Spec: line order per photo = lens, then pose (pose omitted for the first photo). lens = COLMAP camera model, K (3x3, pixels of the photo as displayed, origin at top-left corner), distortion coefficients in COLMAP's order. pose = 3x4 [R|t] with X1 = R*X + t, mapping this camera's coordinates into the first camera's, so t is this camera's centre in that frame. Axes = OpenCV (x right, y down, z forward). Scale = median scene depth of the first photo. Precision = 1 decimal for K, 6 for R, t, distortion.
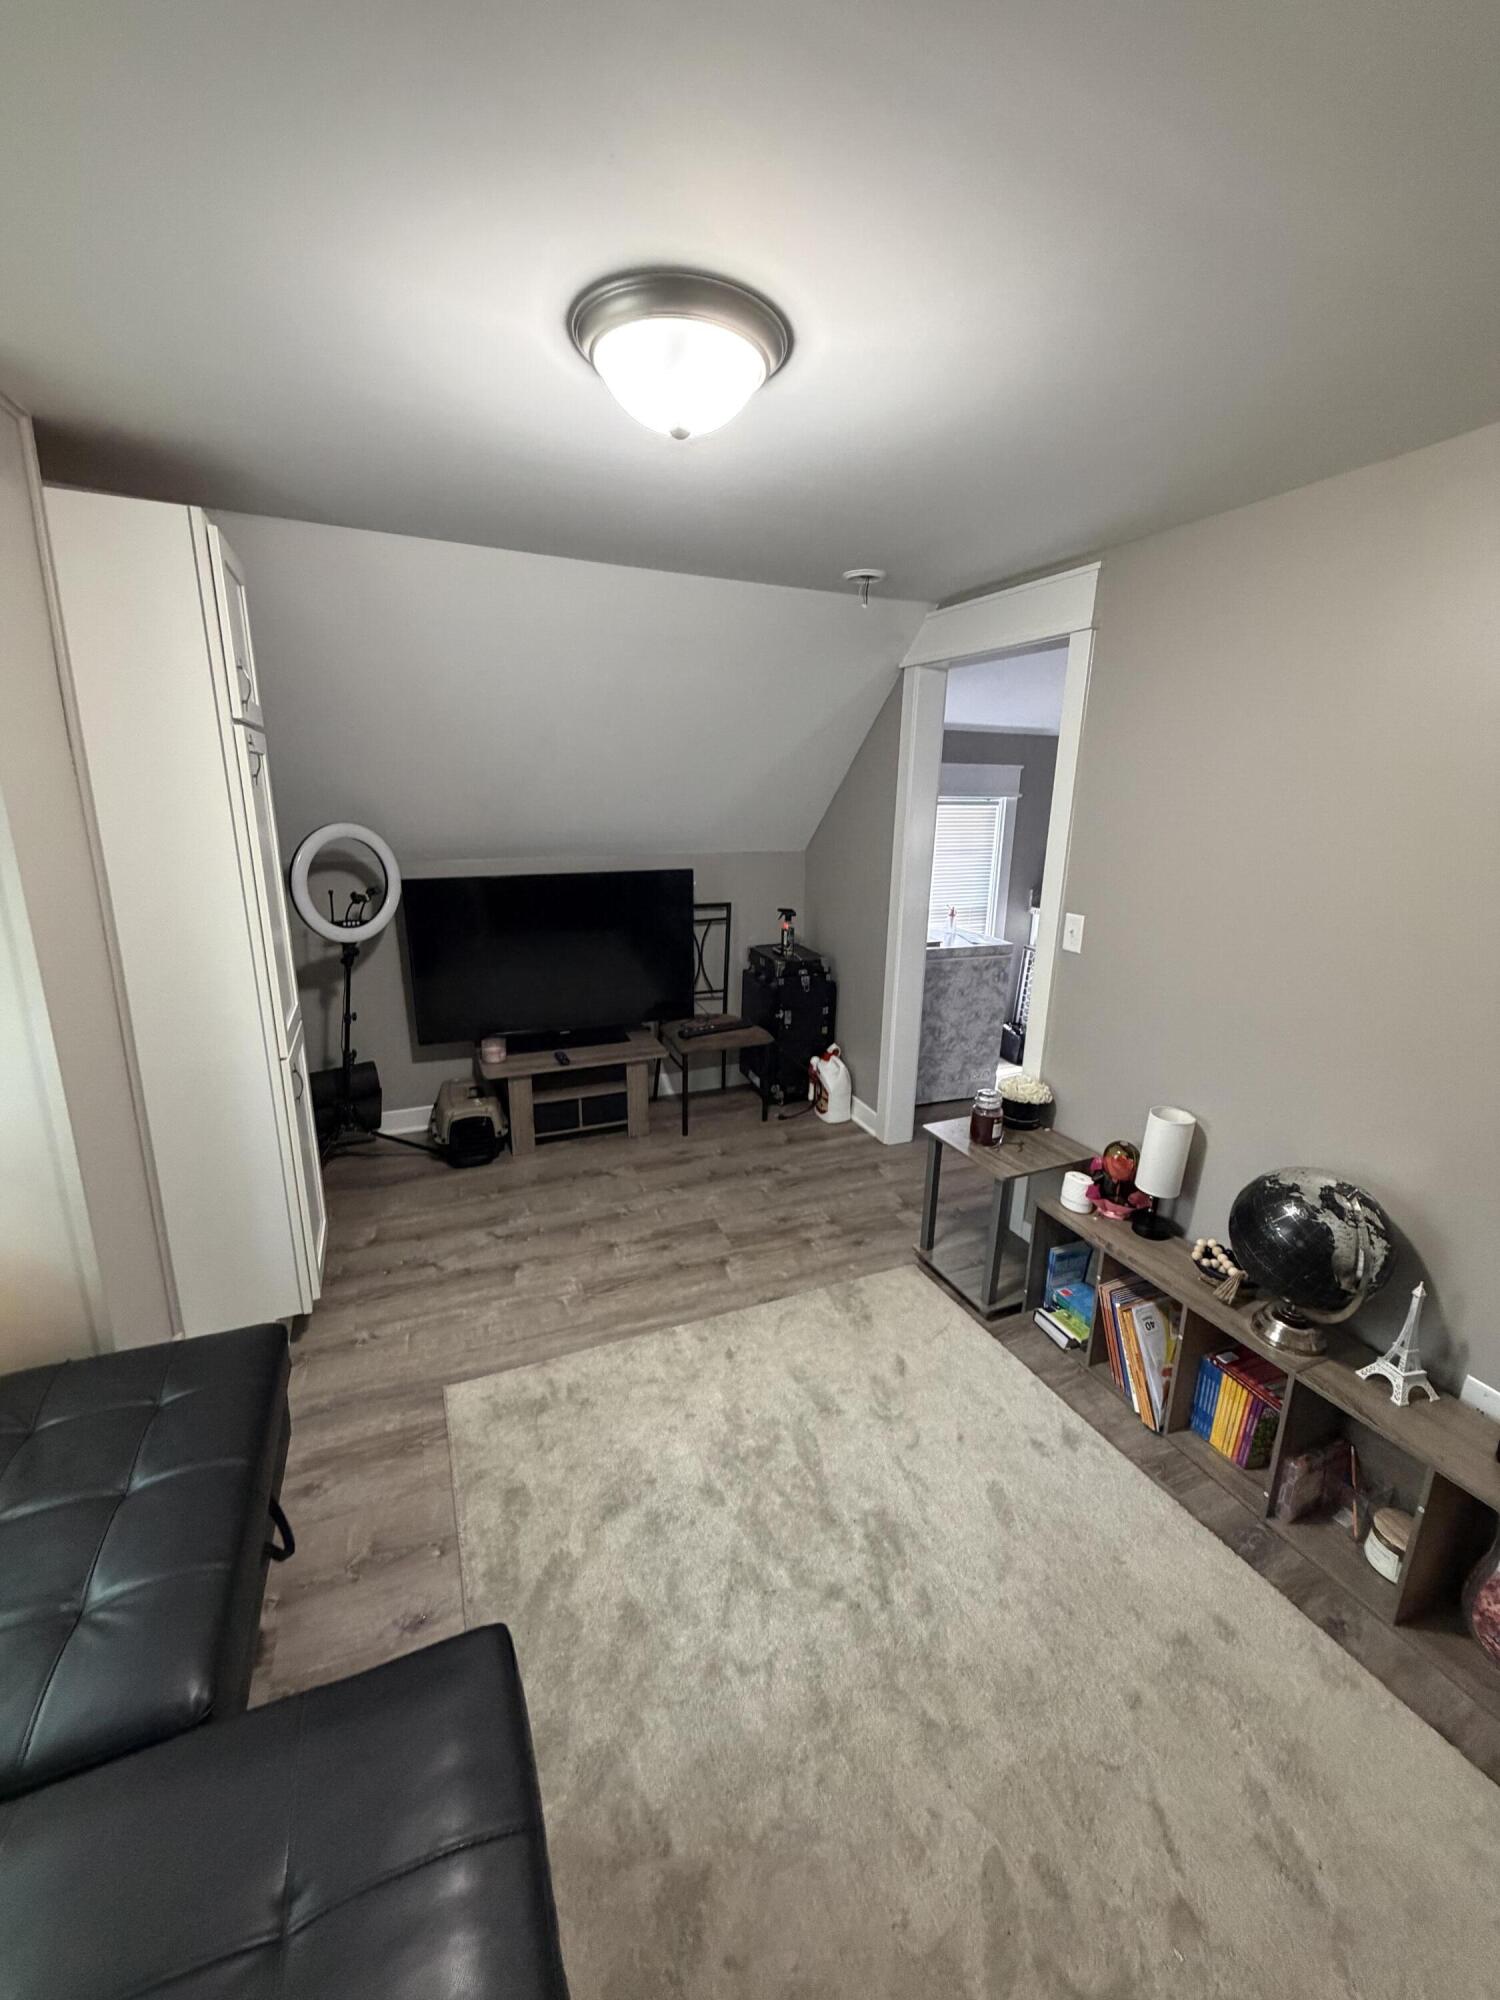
lens RADIAL K [[796.1, 0, 751.1], [0, 796.1, 992.3], [0, 0, 1]] dist [0.001508, -0.000297]
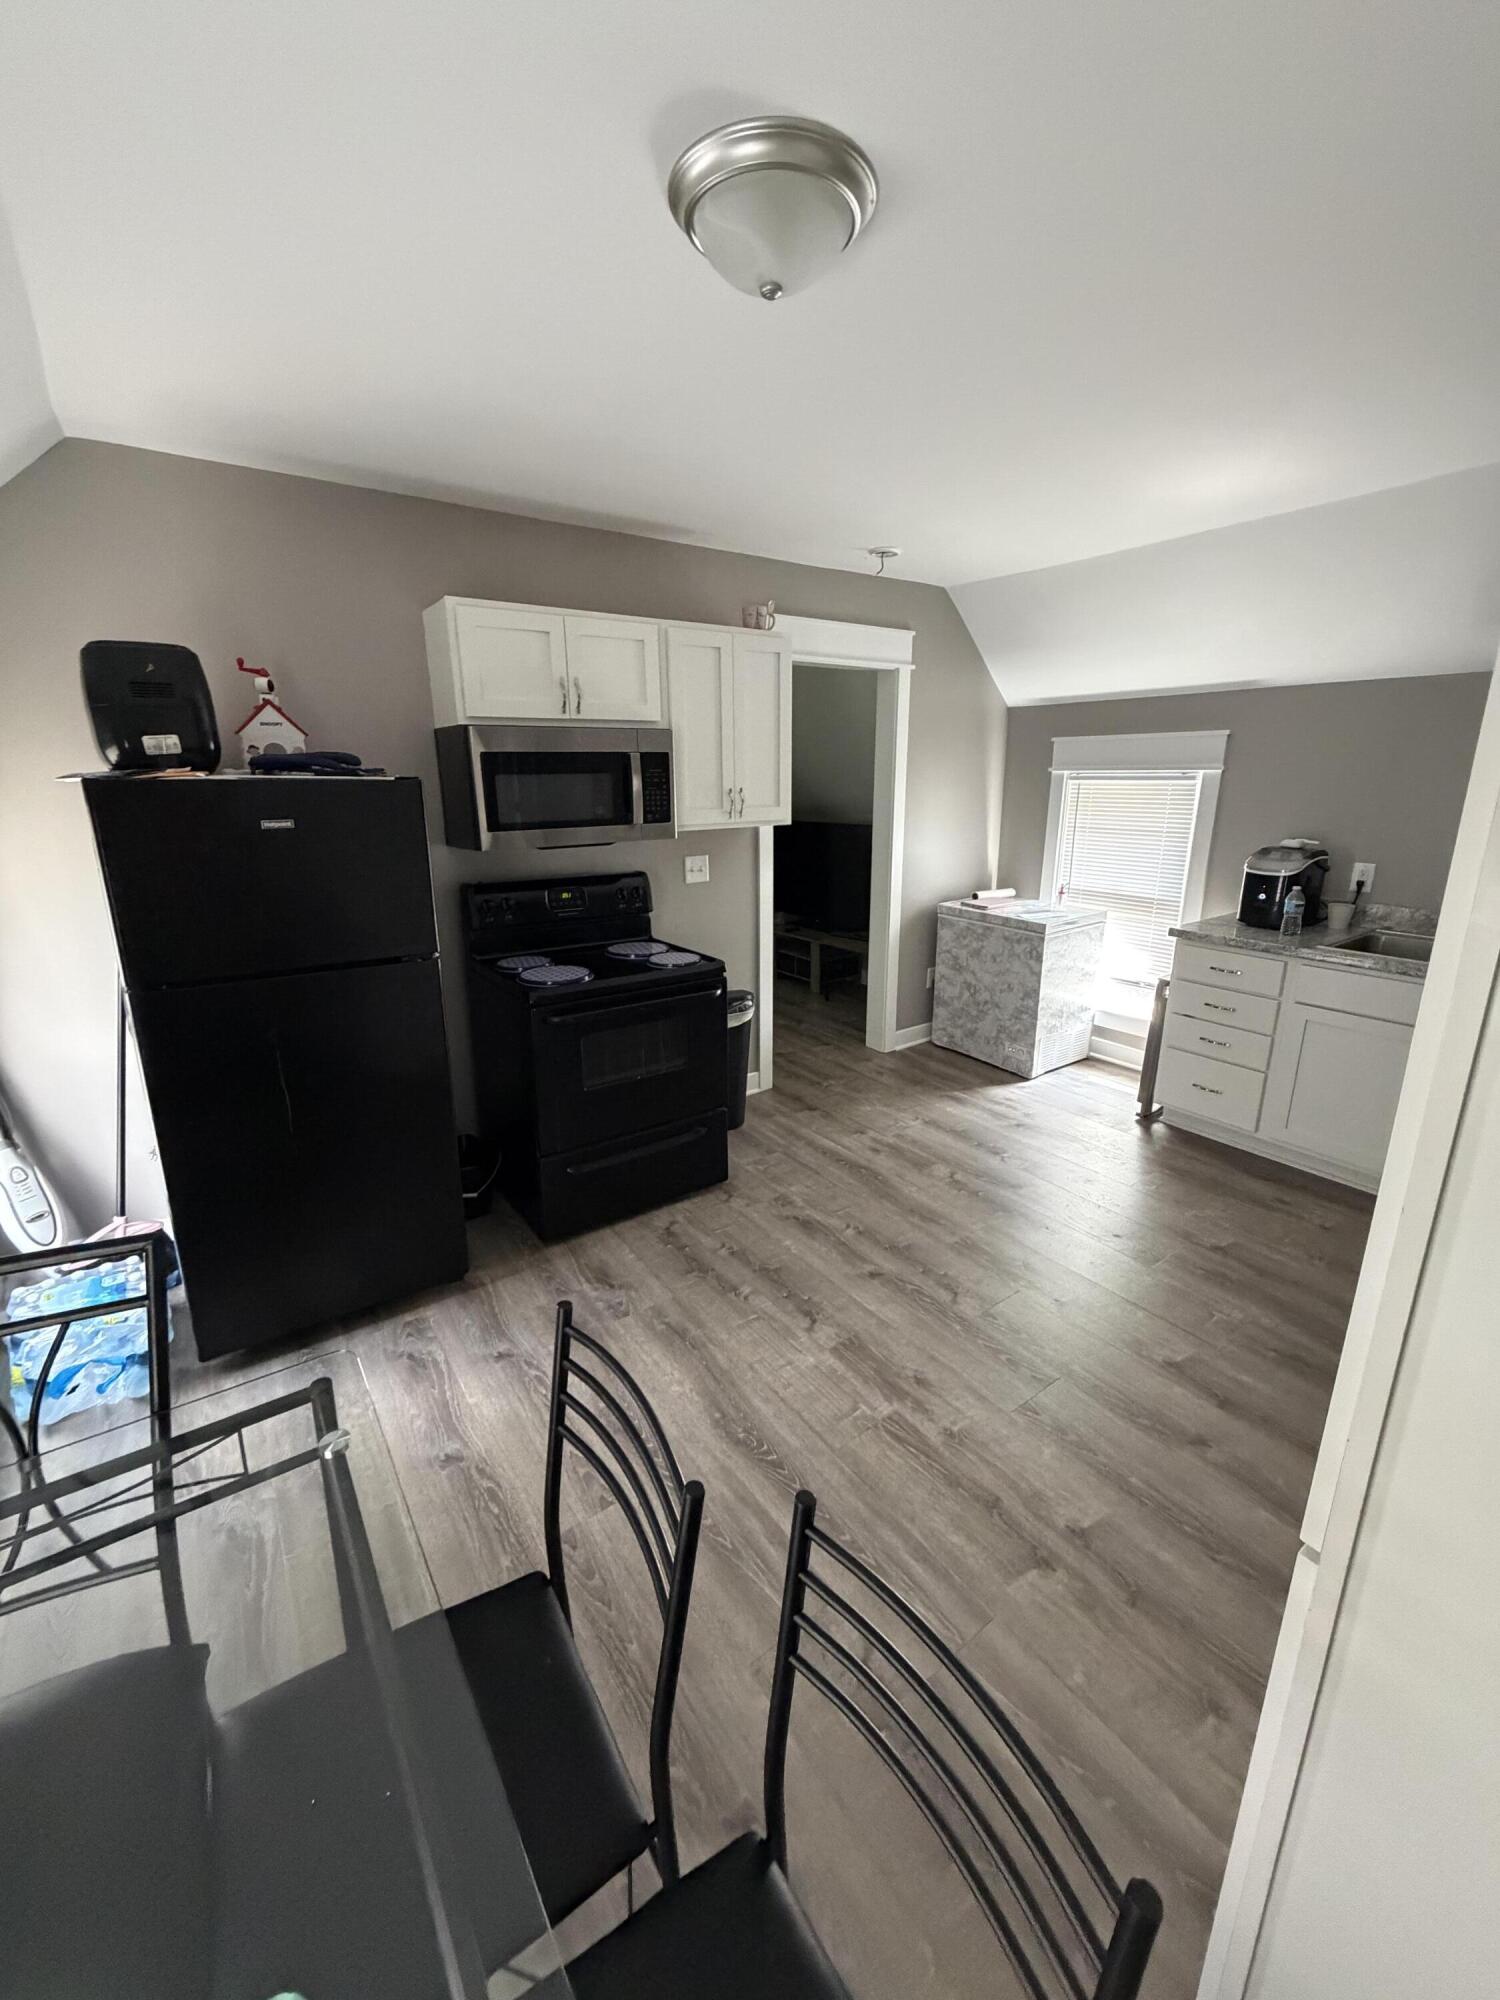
lens RADIAL K [[796.1, 0, 752.7], [0, 796.1, 990.5], [0, 0, 1]] dist [0.001508, -0.000297]
pose [[0.206730, 0.239768, -0.948564, 1.189832], [-0.235753, 0.953149, 0.189547, -0.082676], [0.949570, 0.184442, 0.253570, 0.435911]]
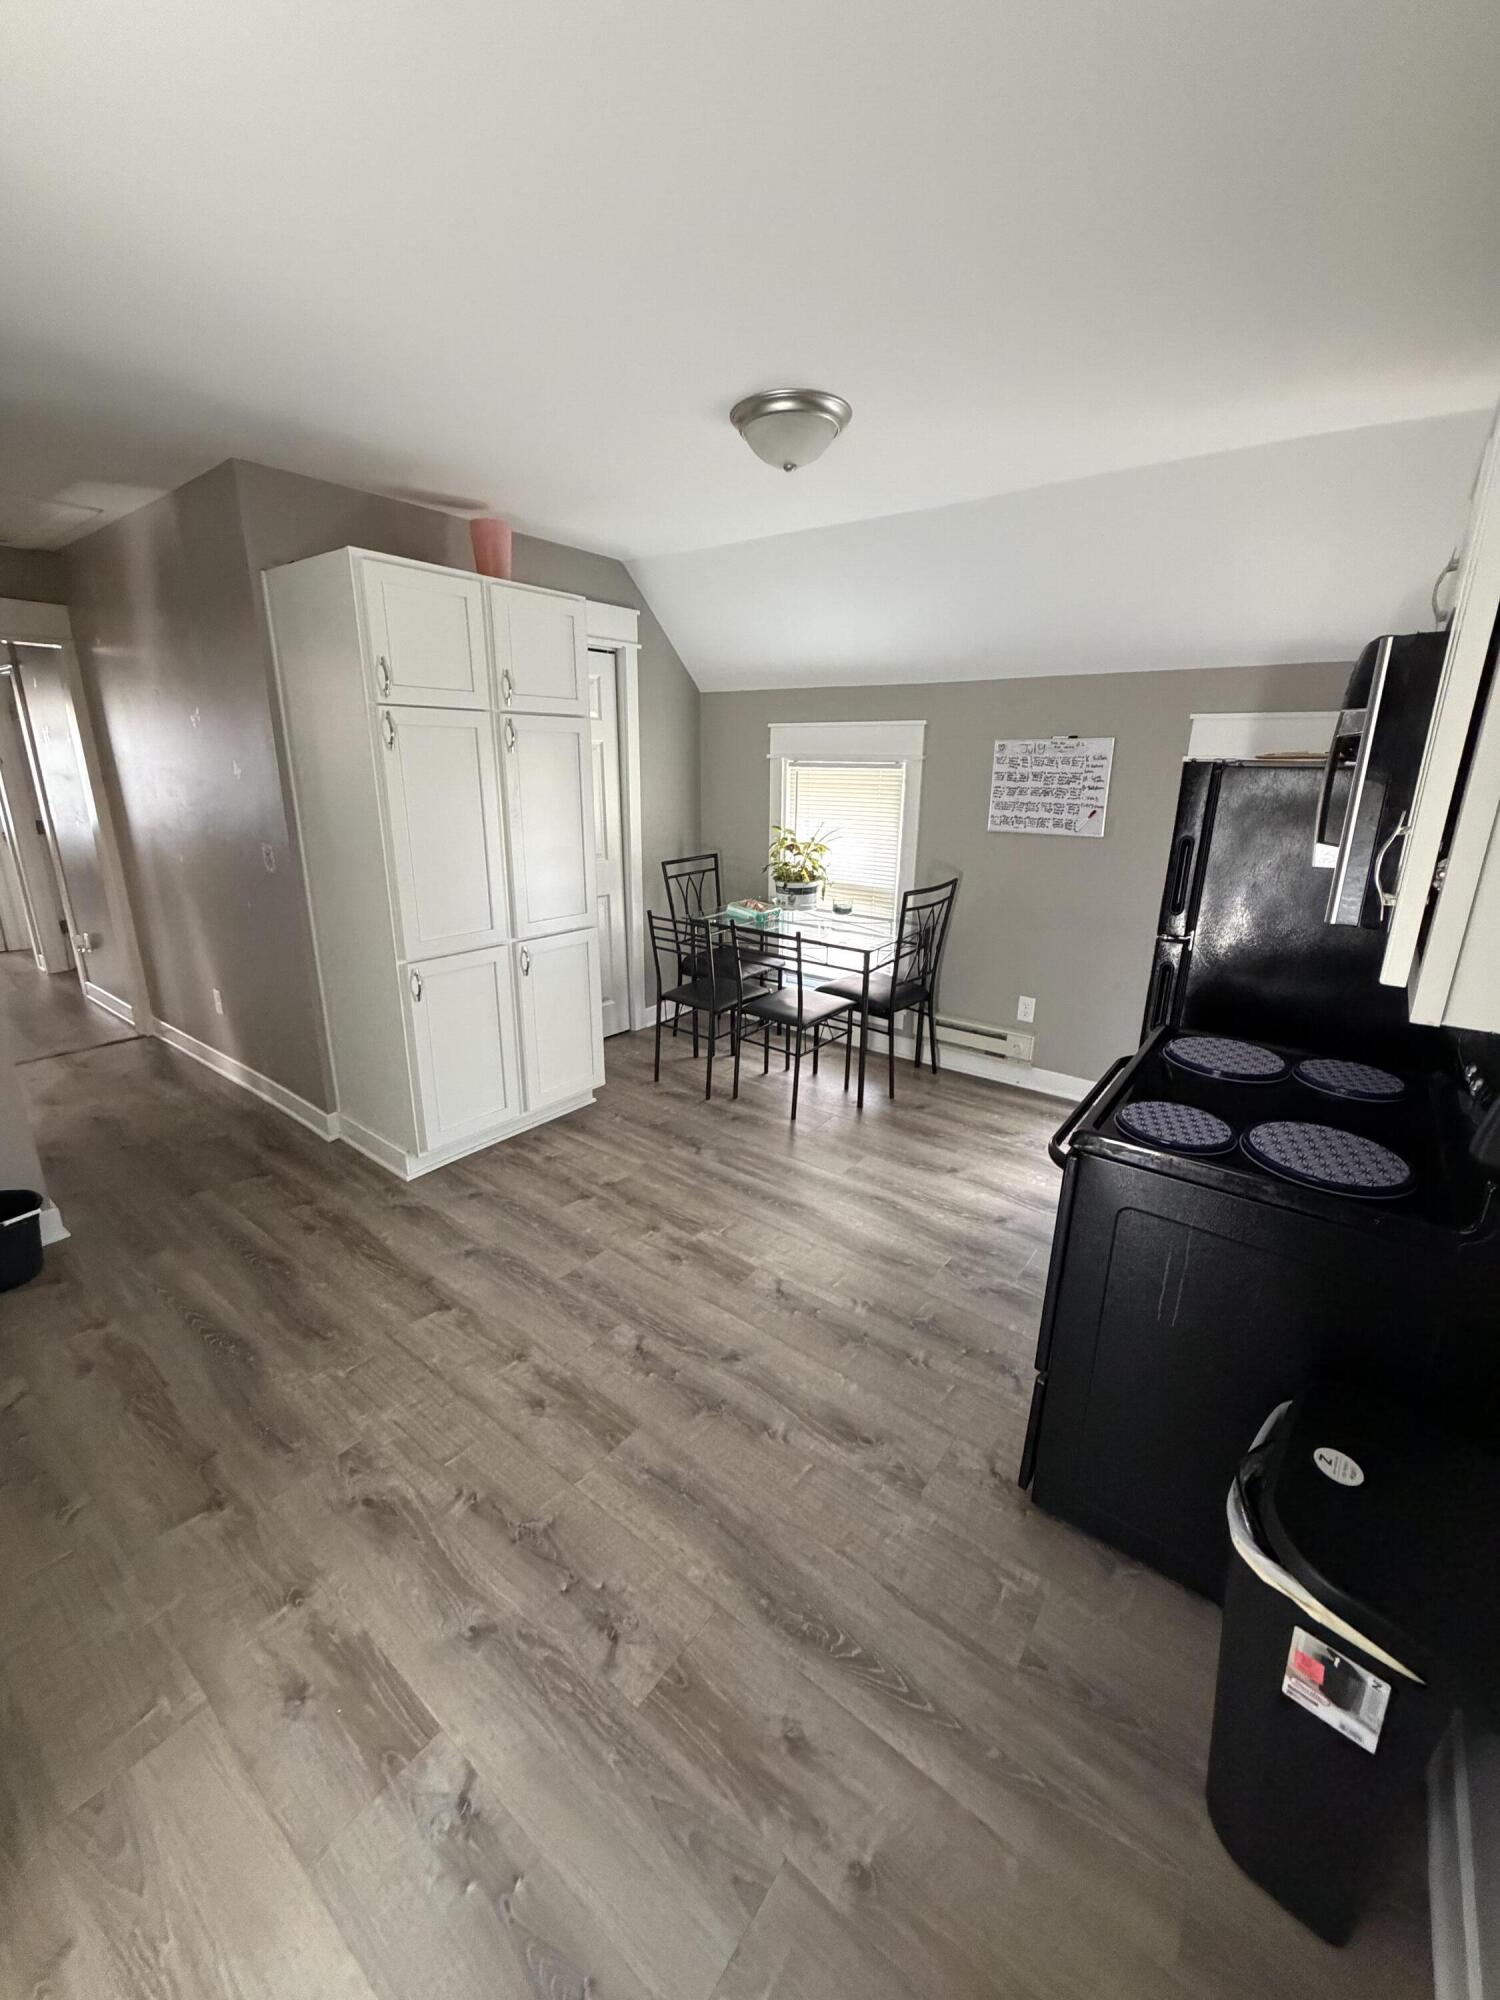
lens RADIAL K [[796.1, 0, 751.2], [0, 796.1, 991.9], [0, 0, 1]] dist [0.001508, -0.000297]
pose [[-0.485184, -0.270480, 0.831527, 0.283017], [0.199723, 0.891538, 0.406535, -0.198627], [-0.851297, 0.363319, -0.378539, 0.830820]]
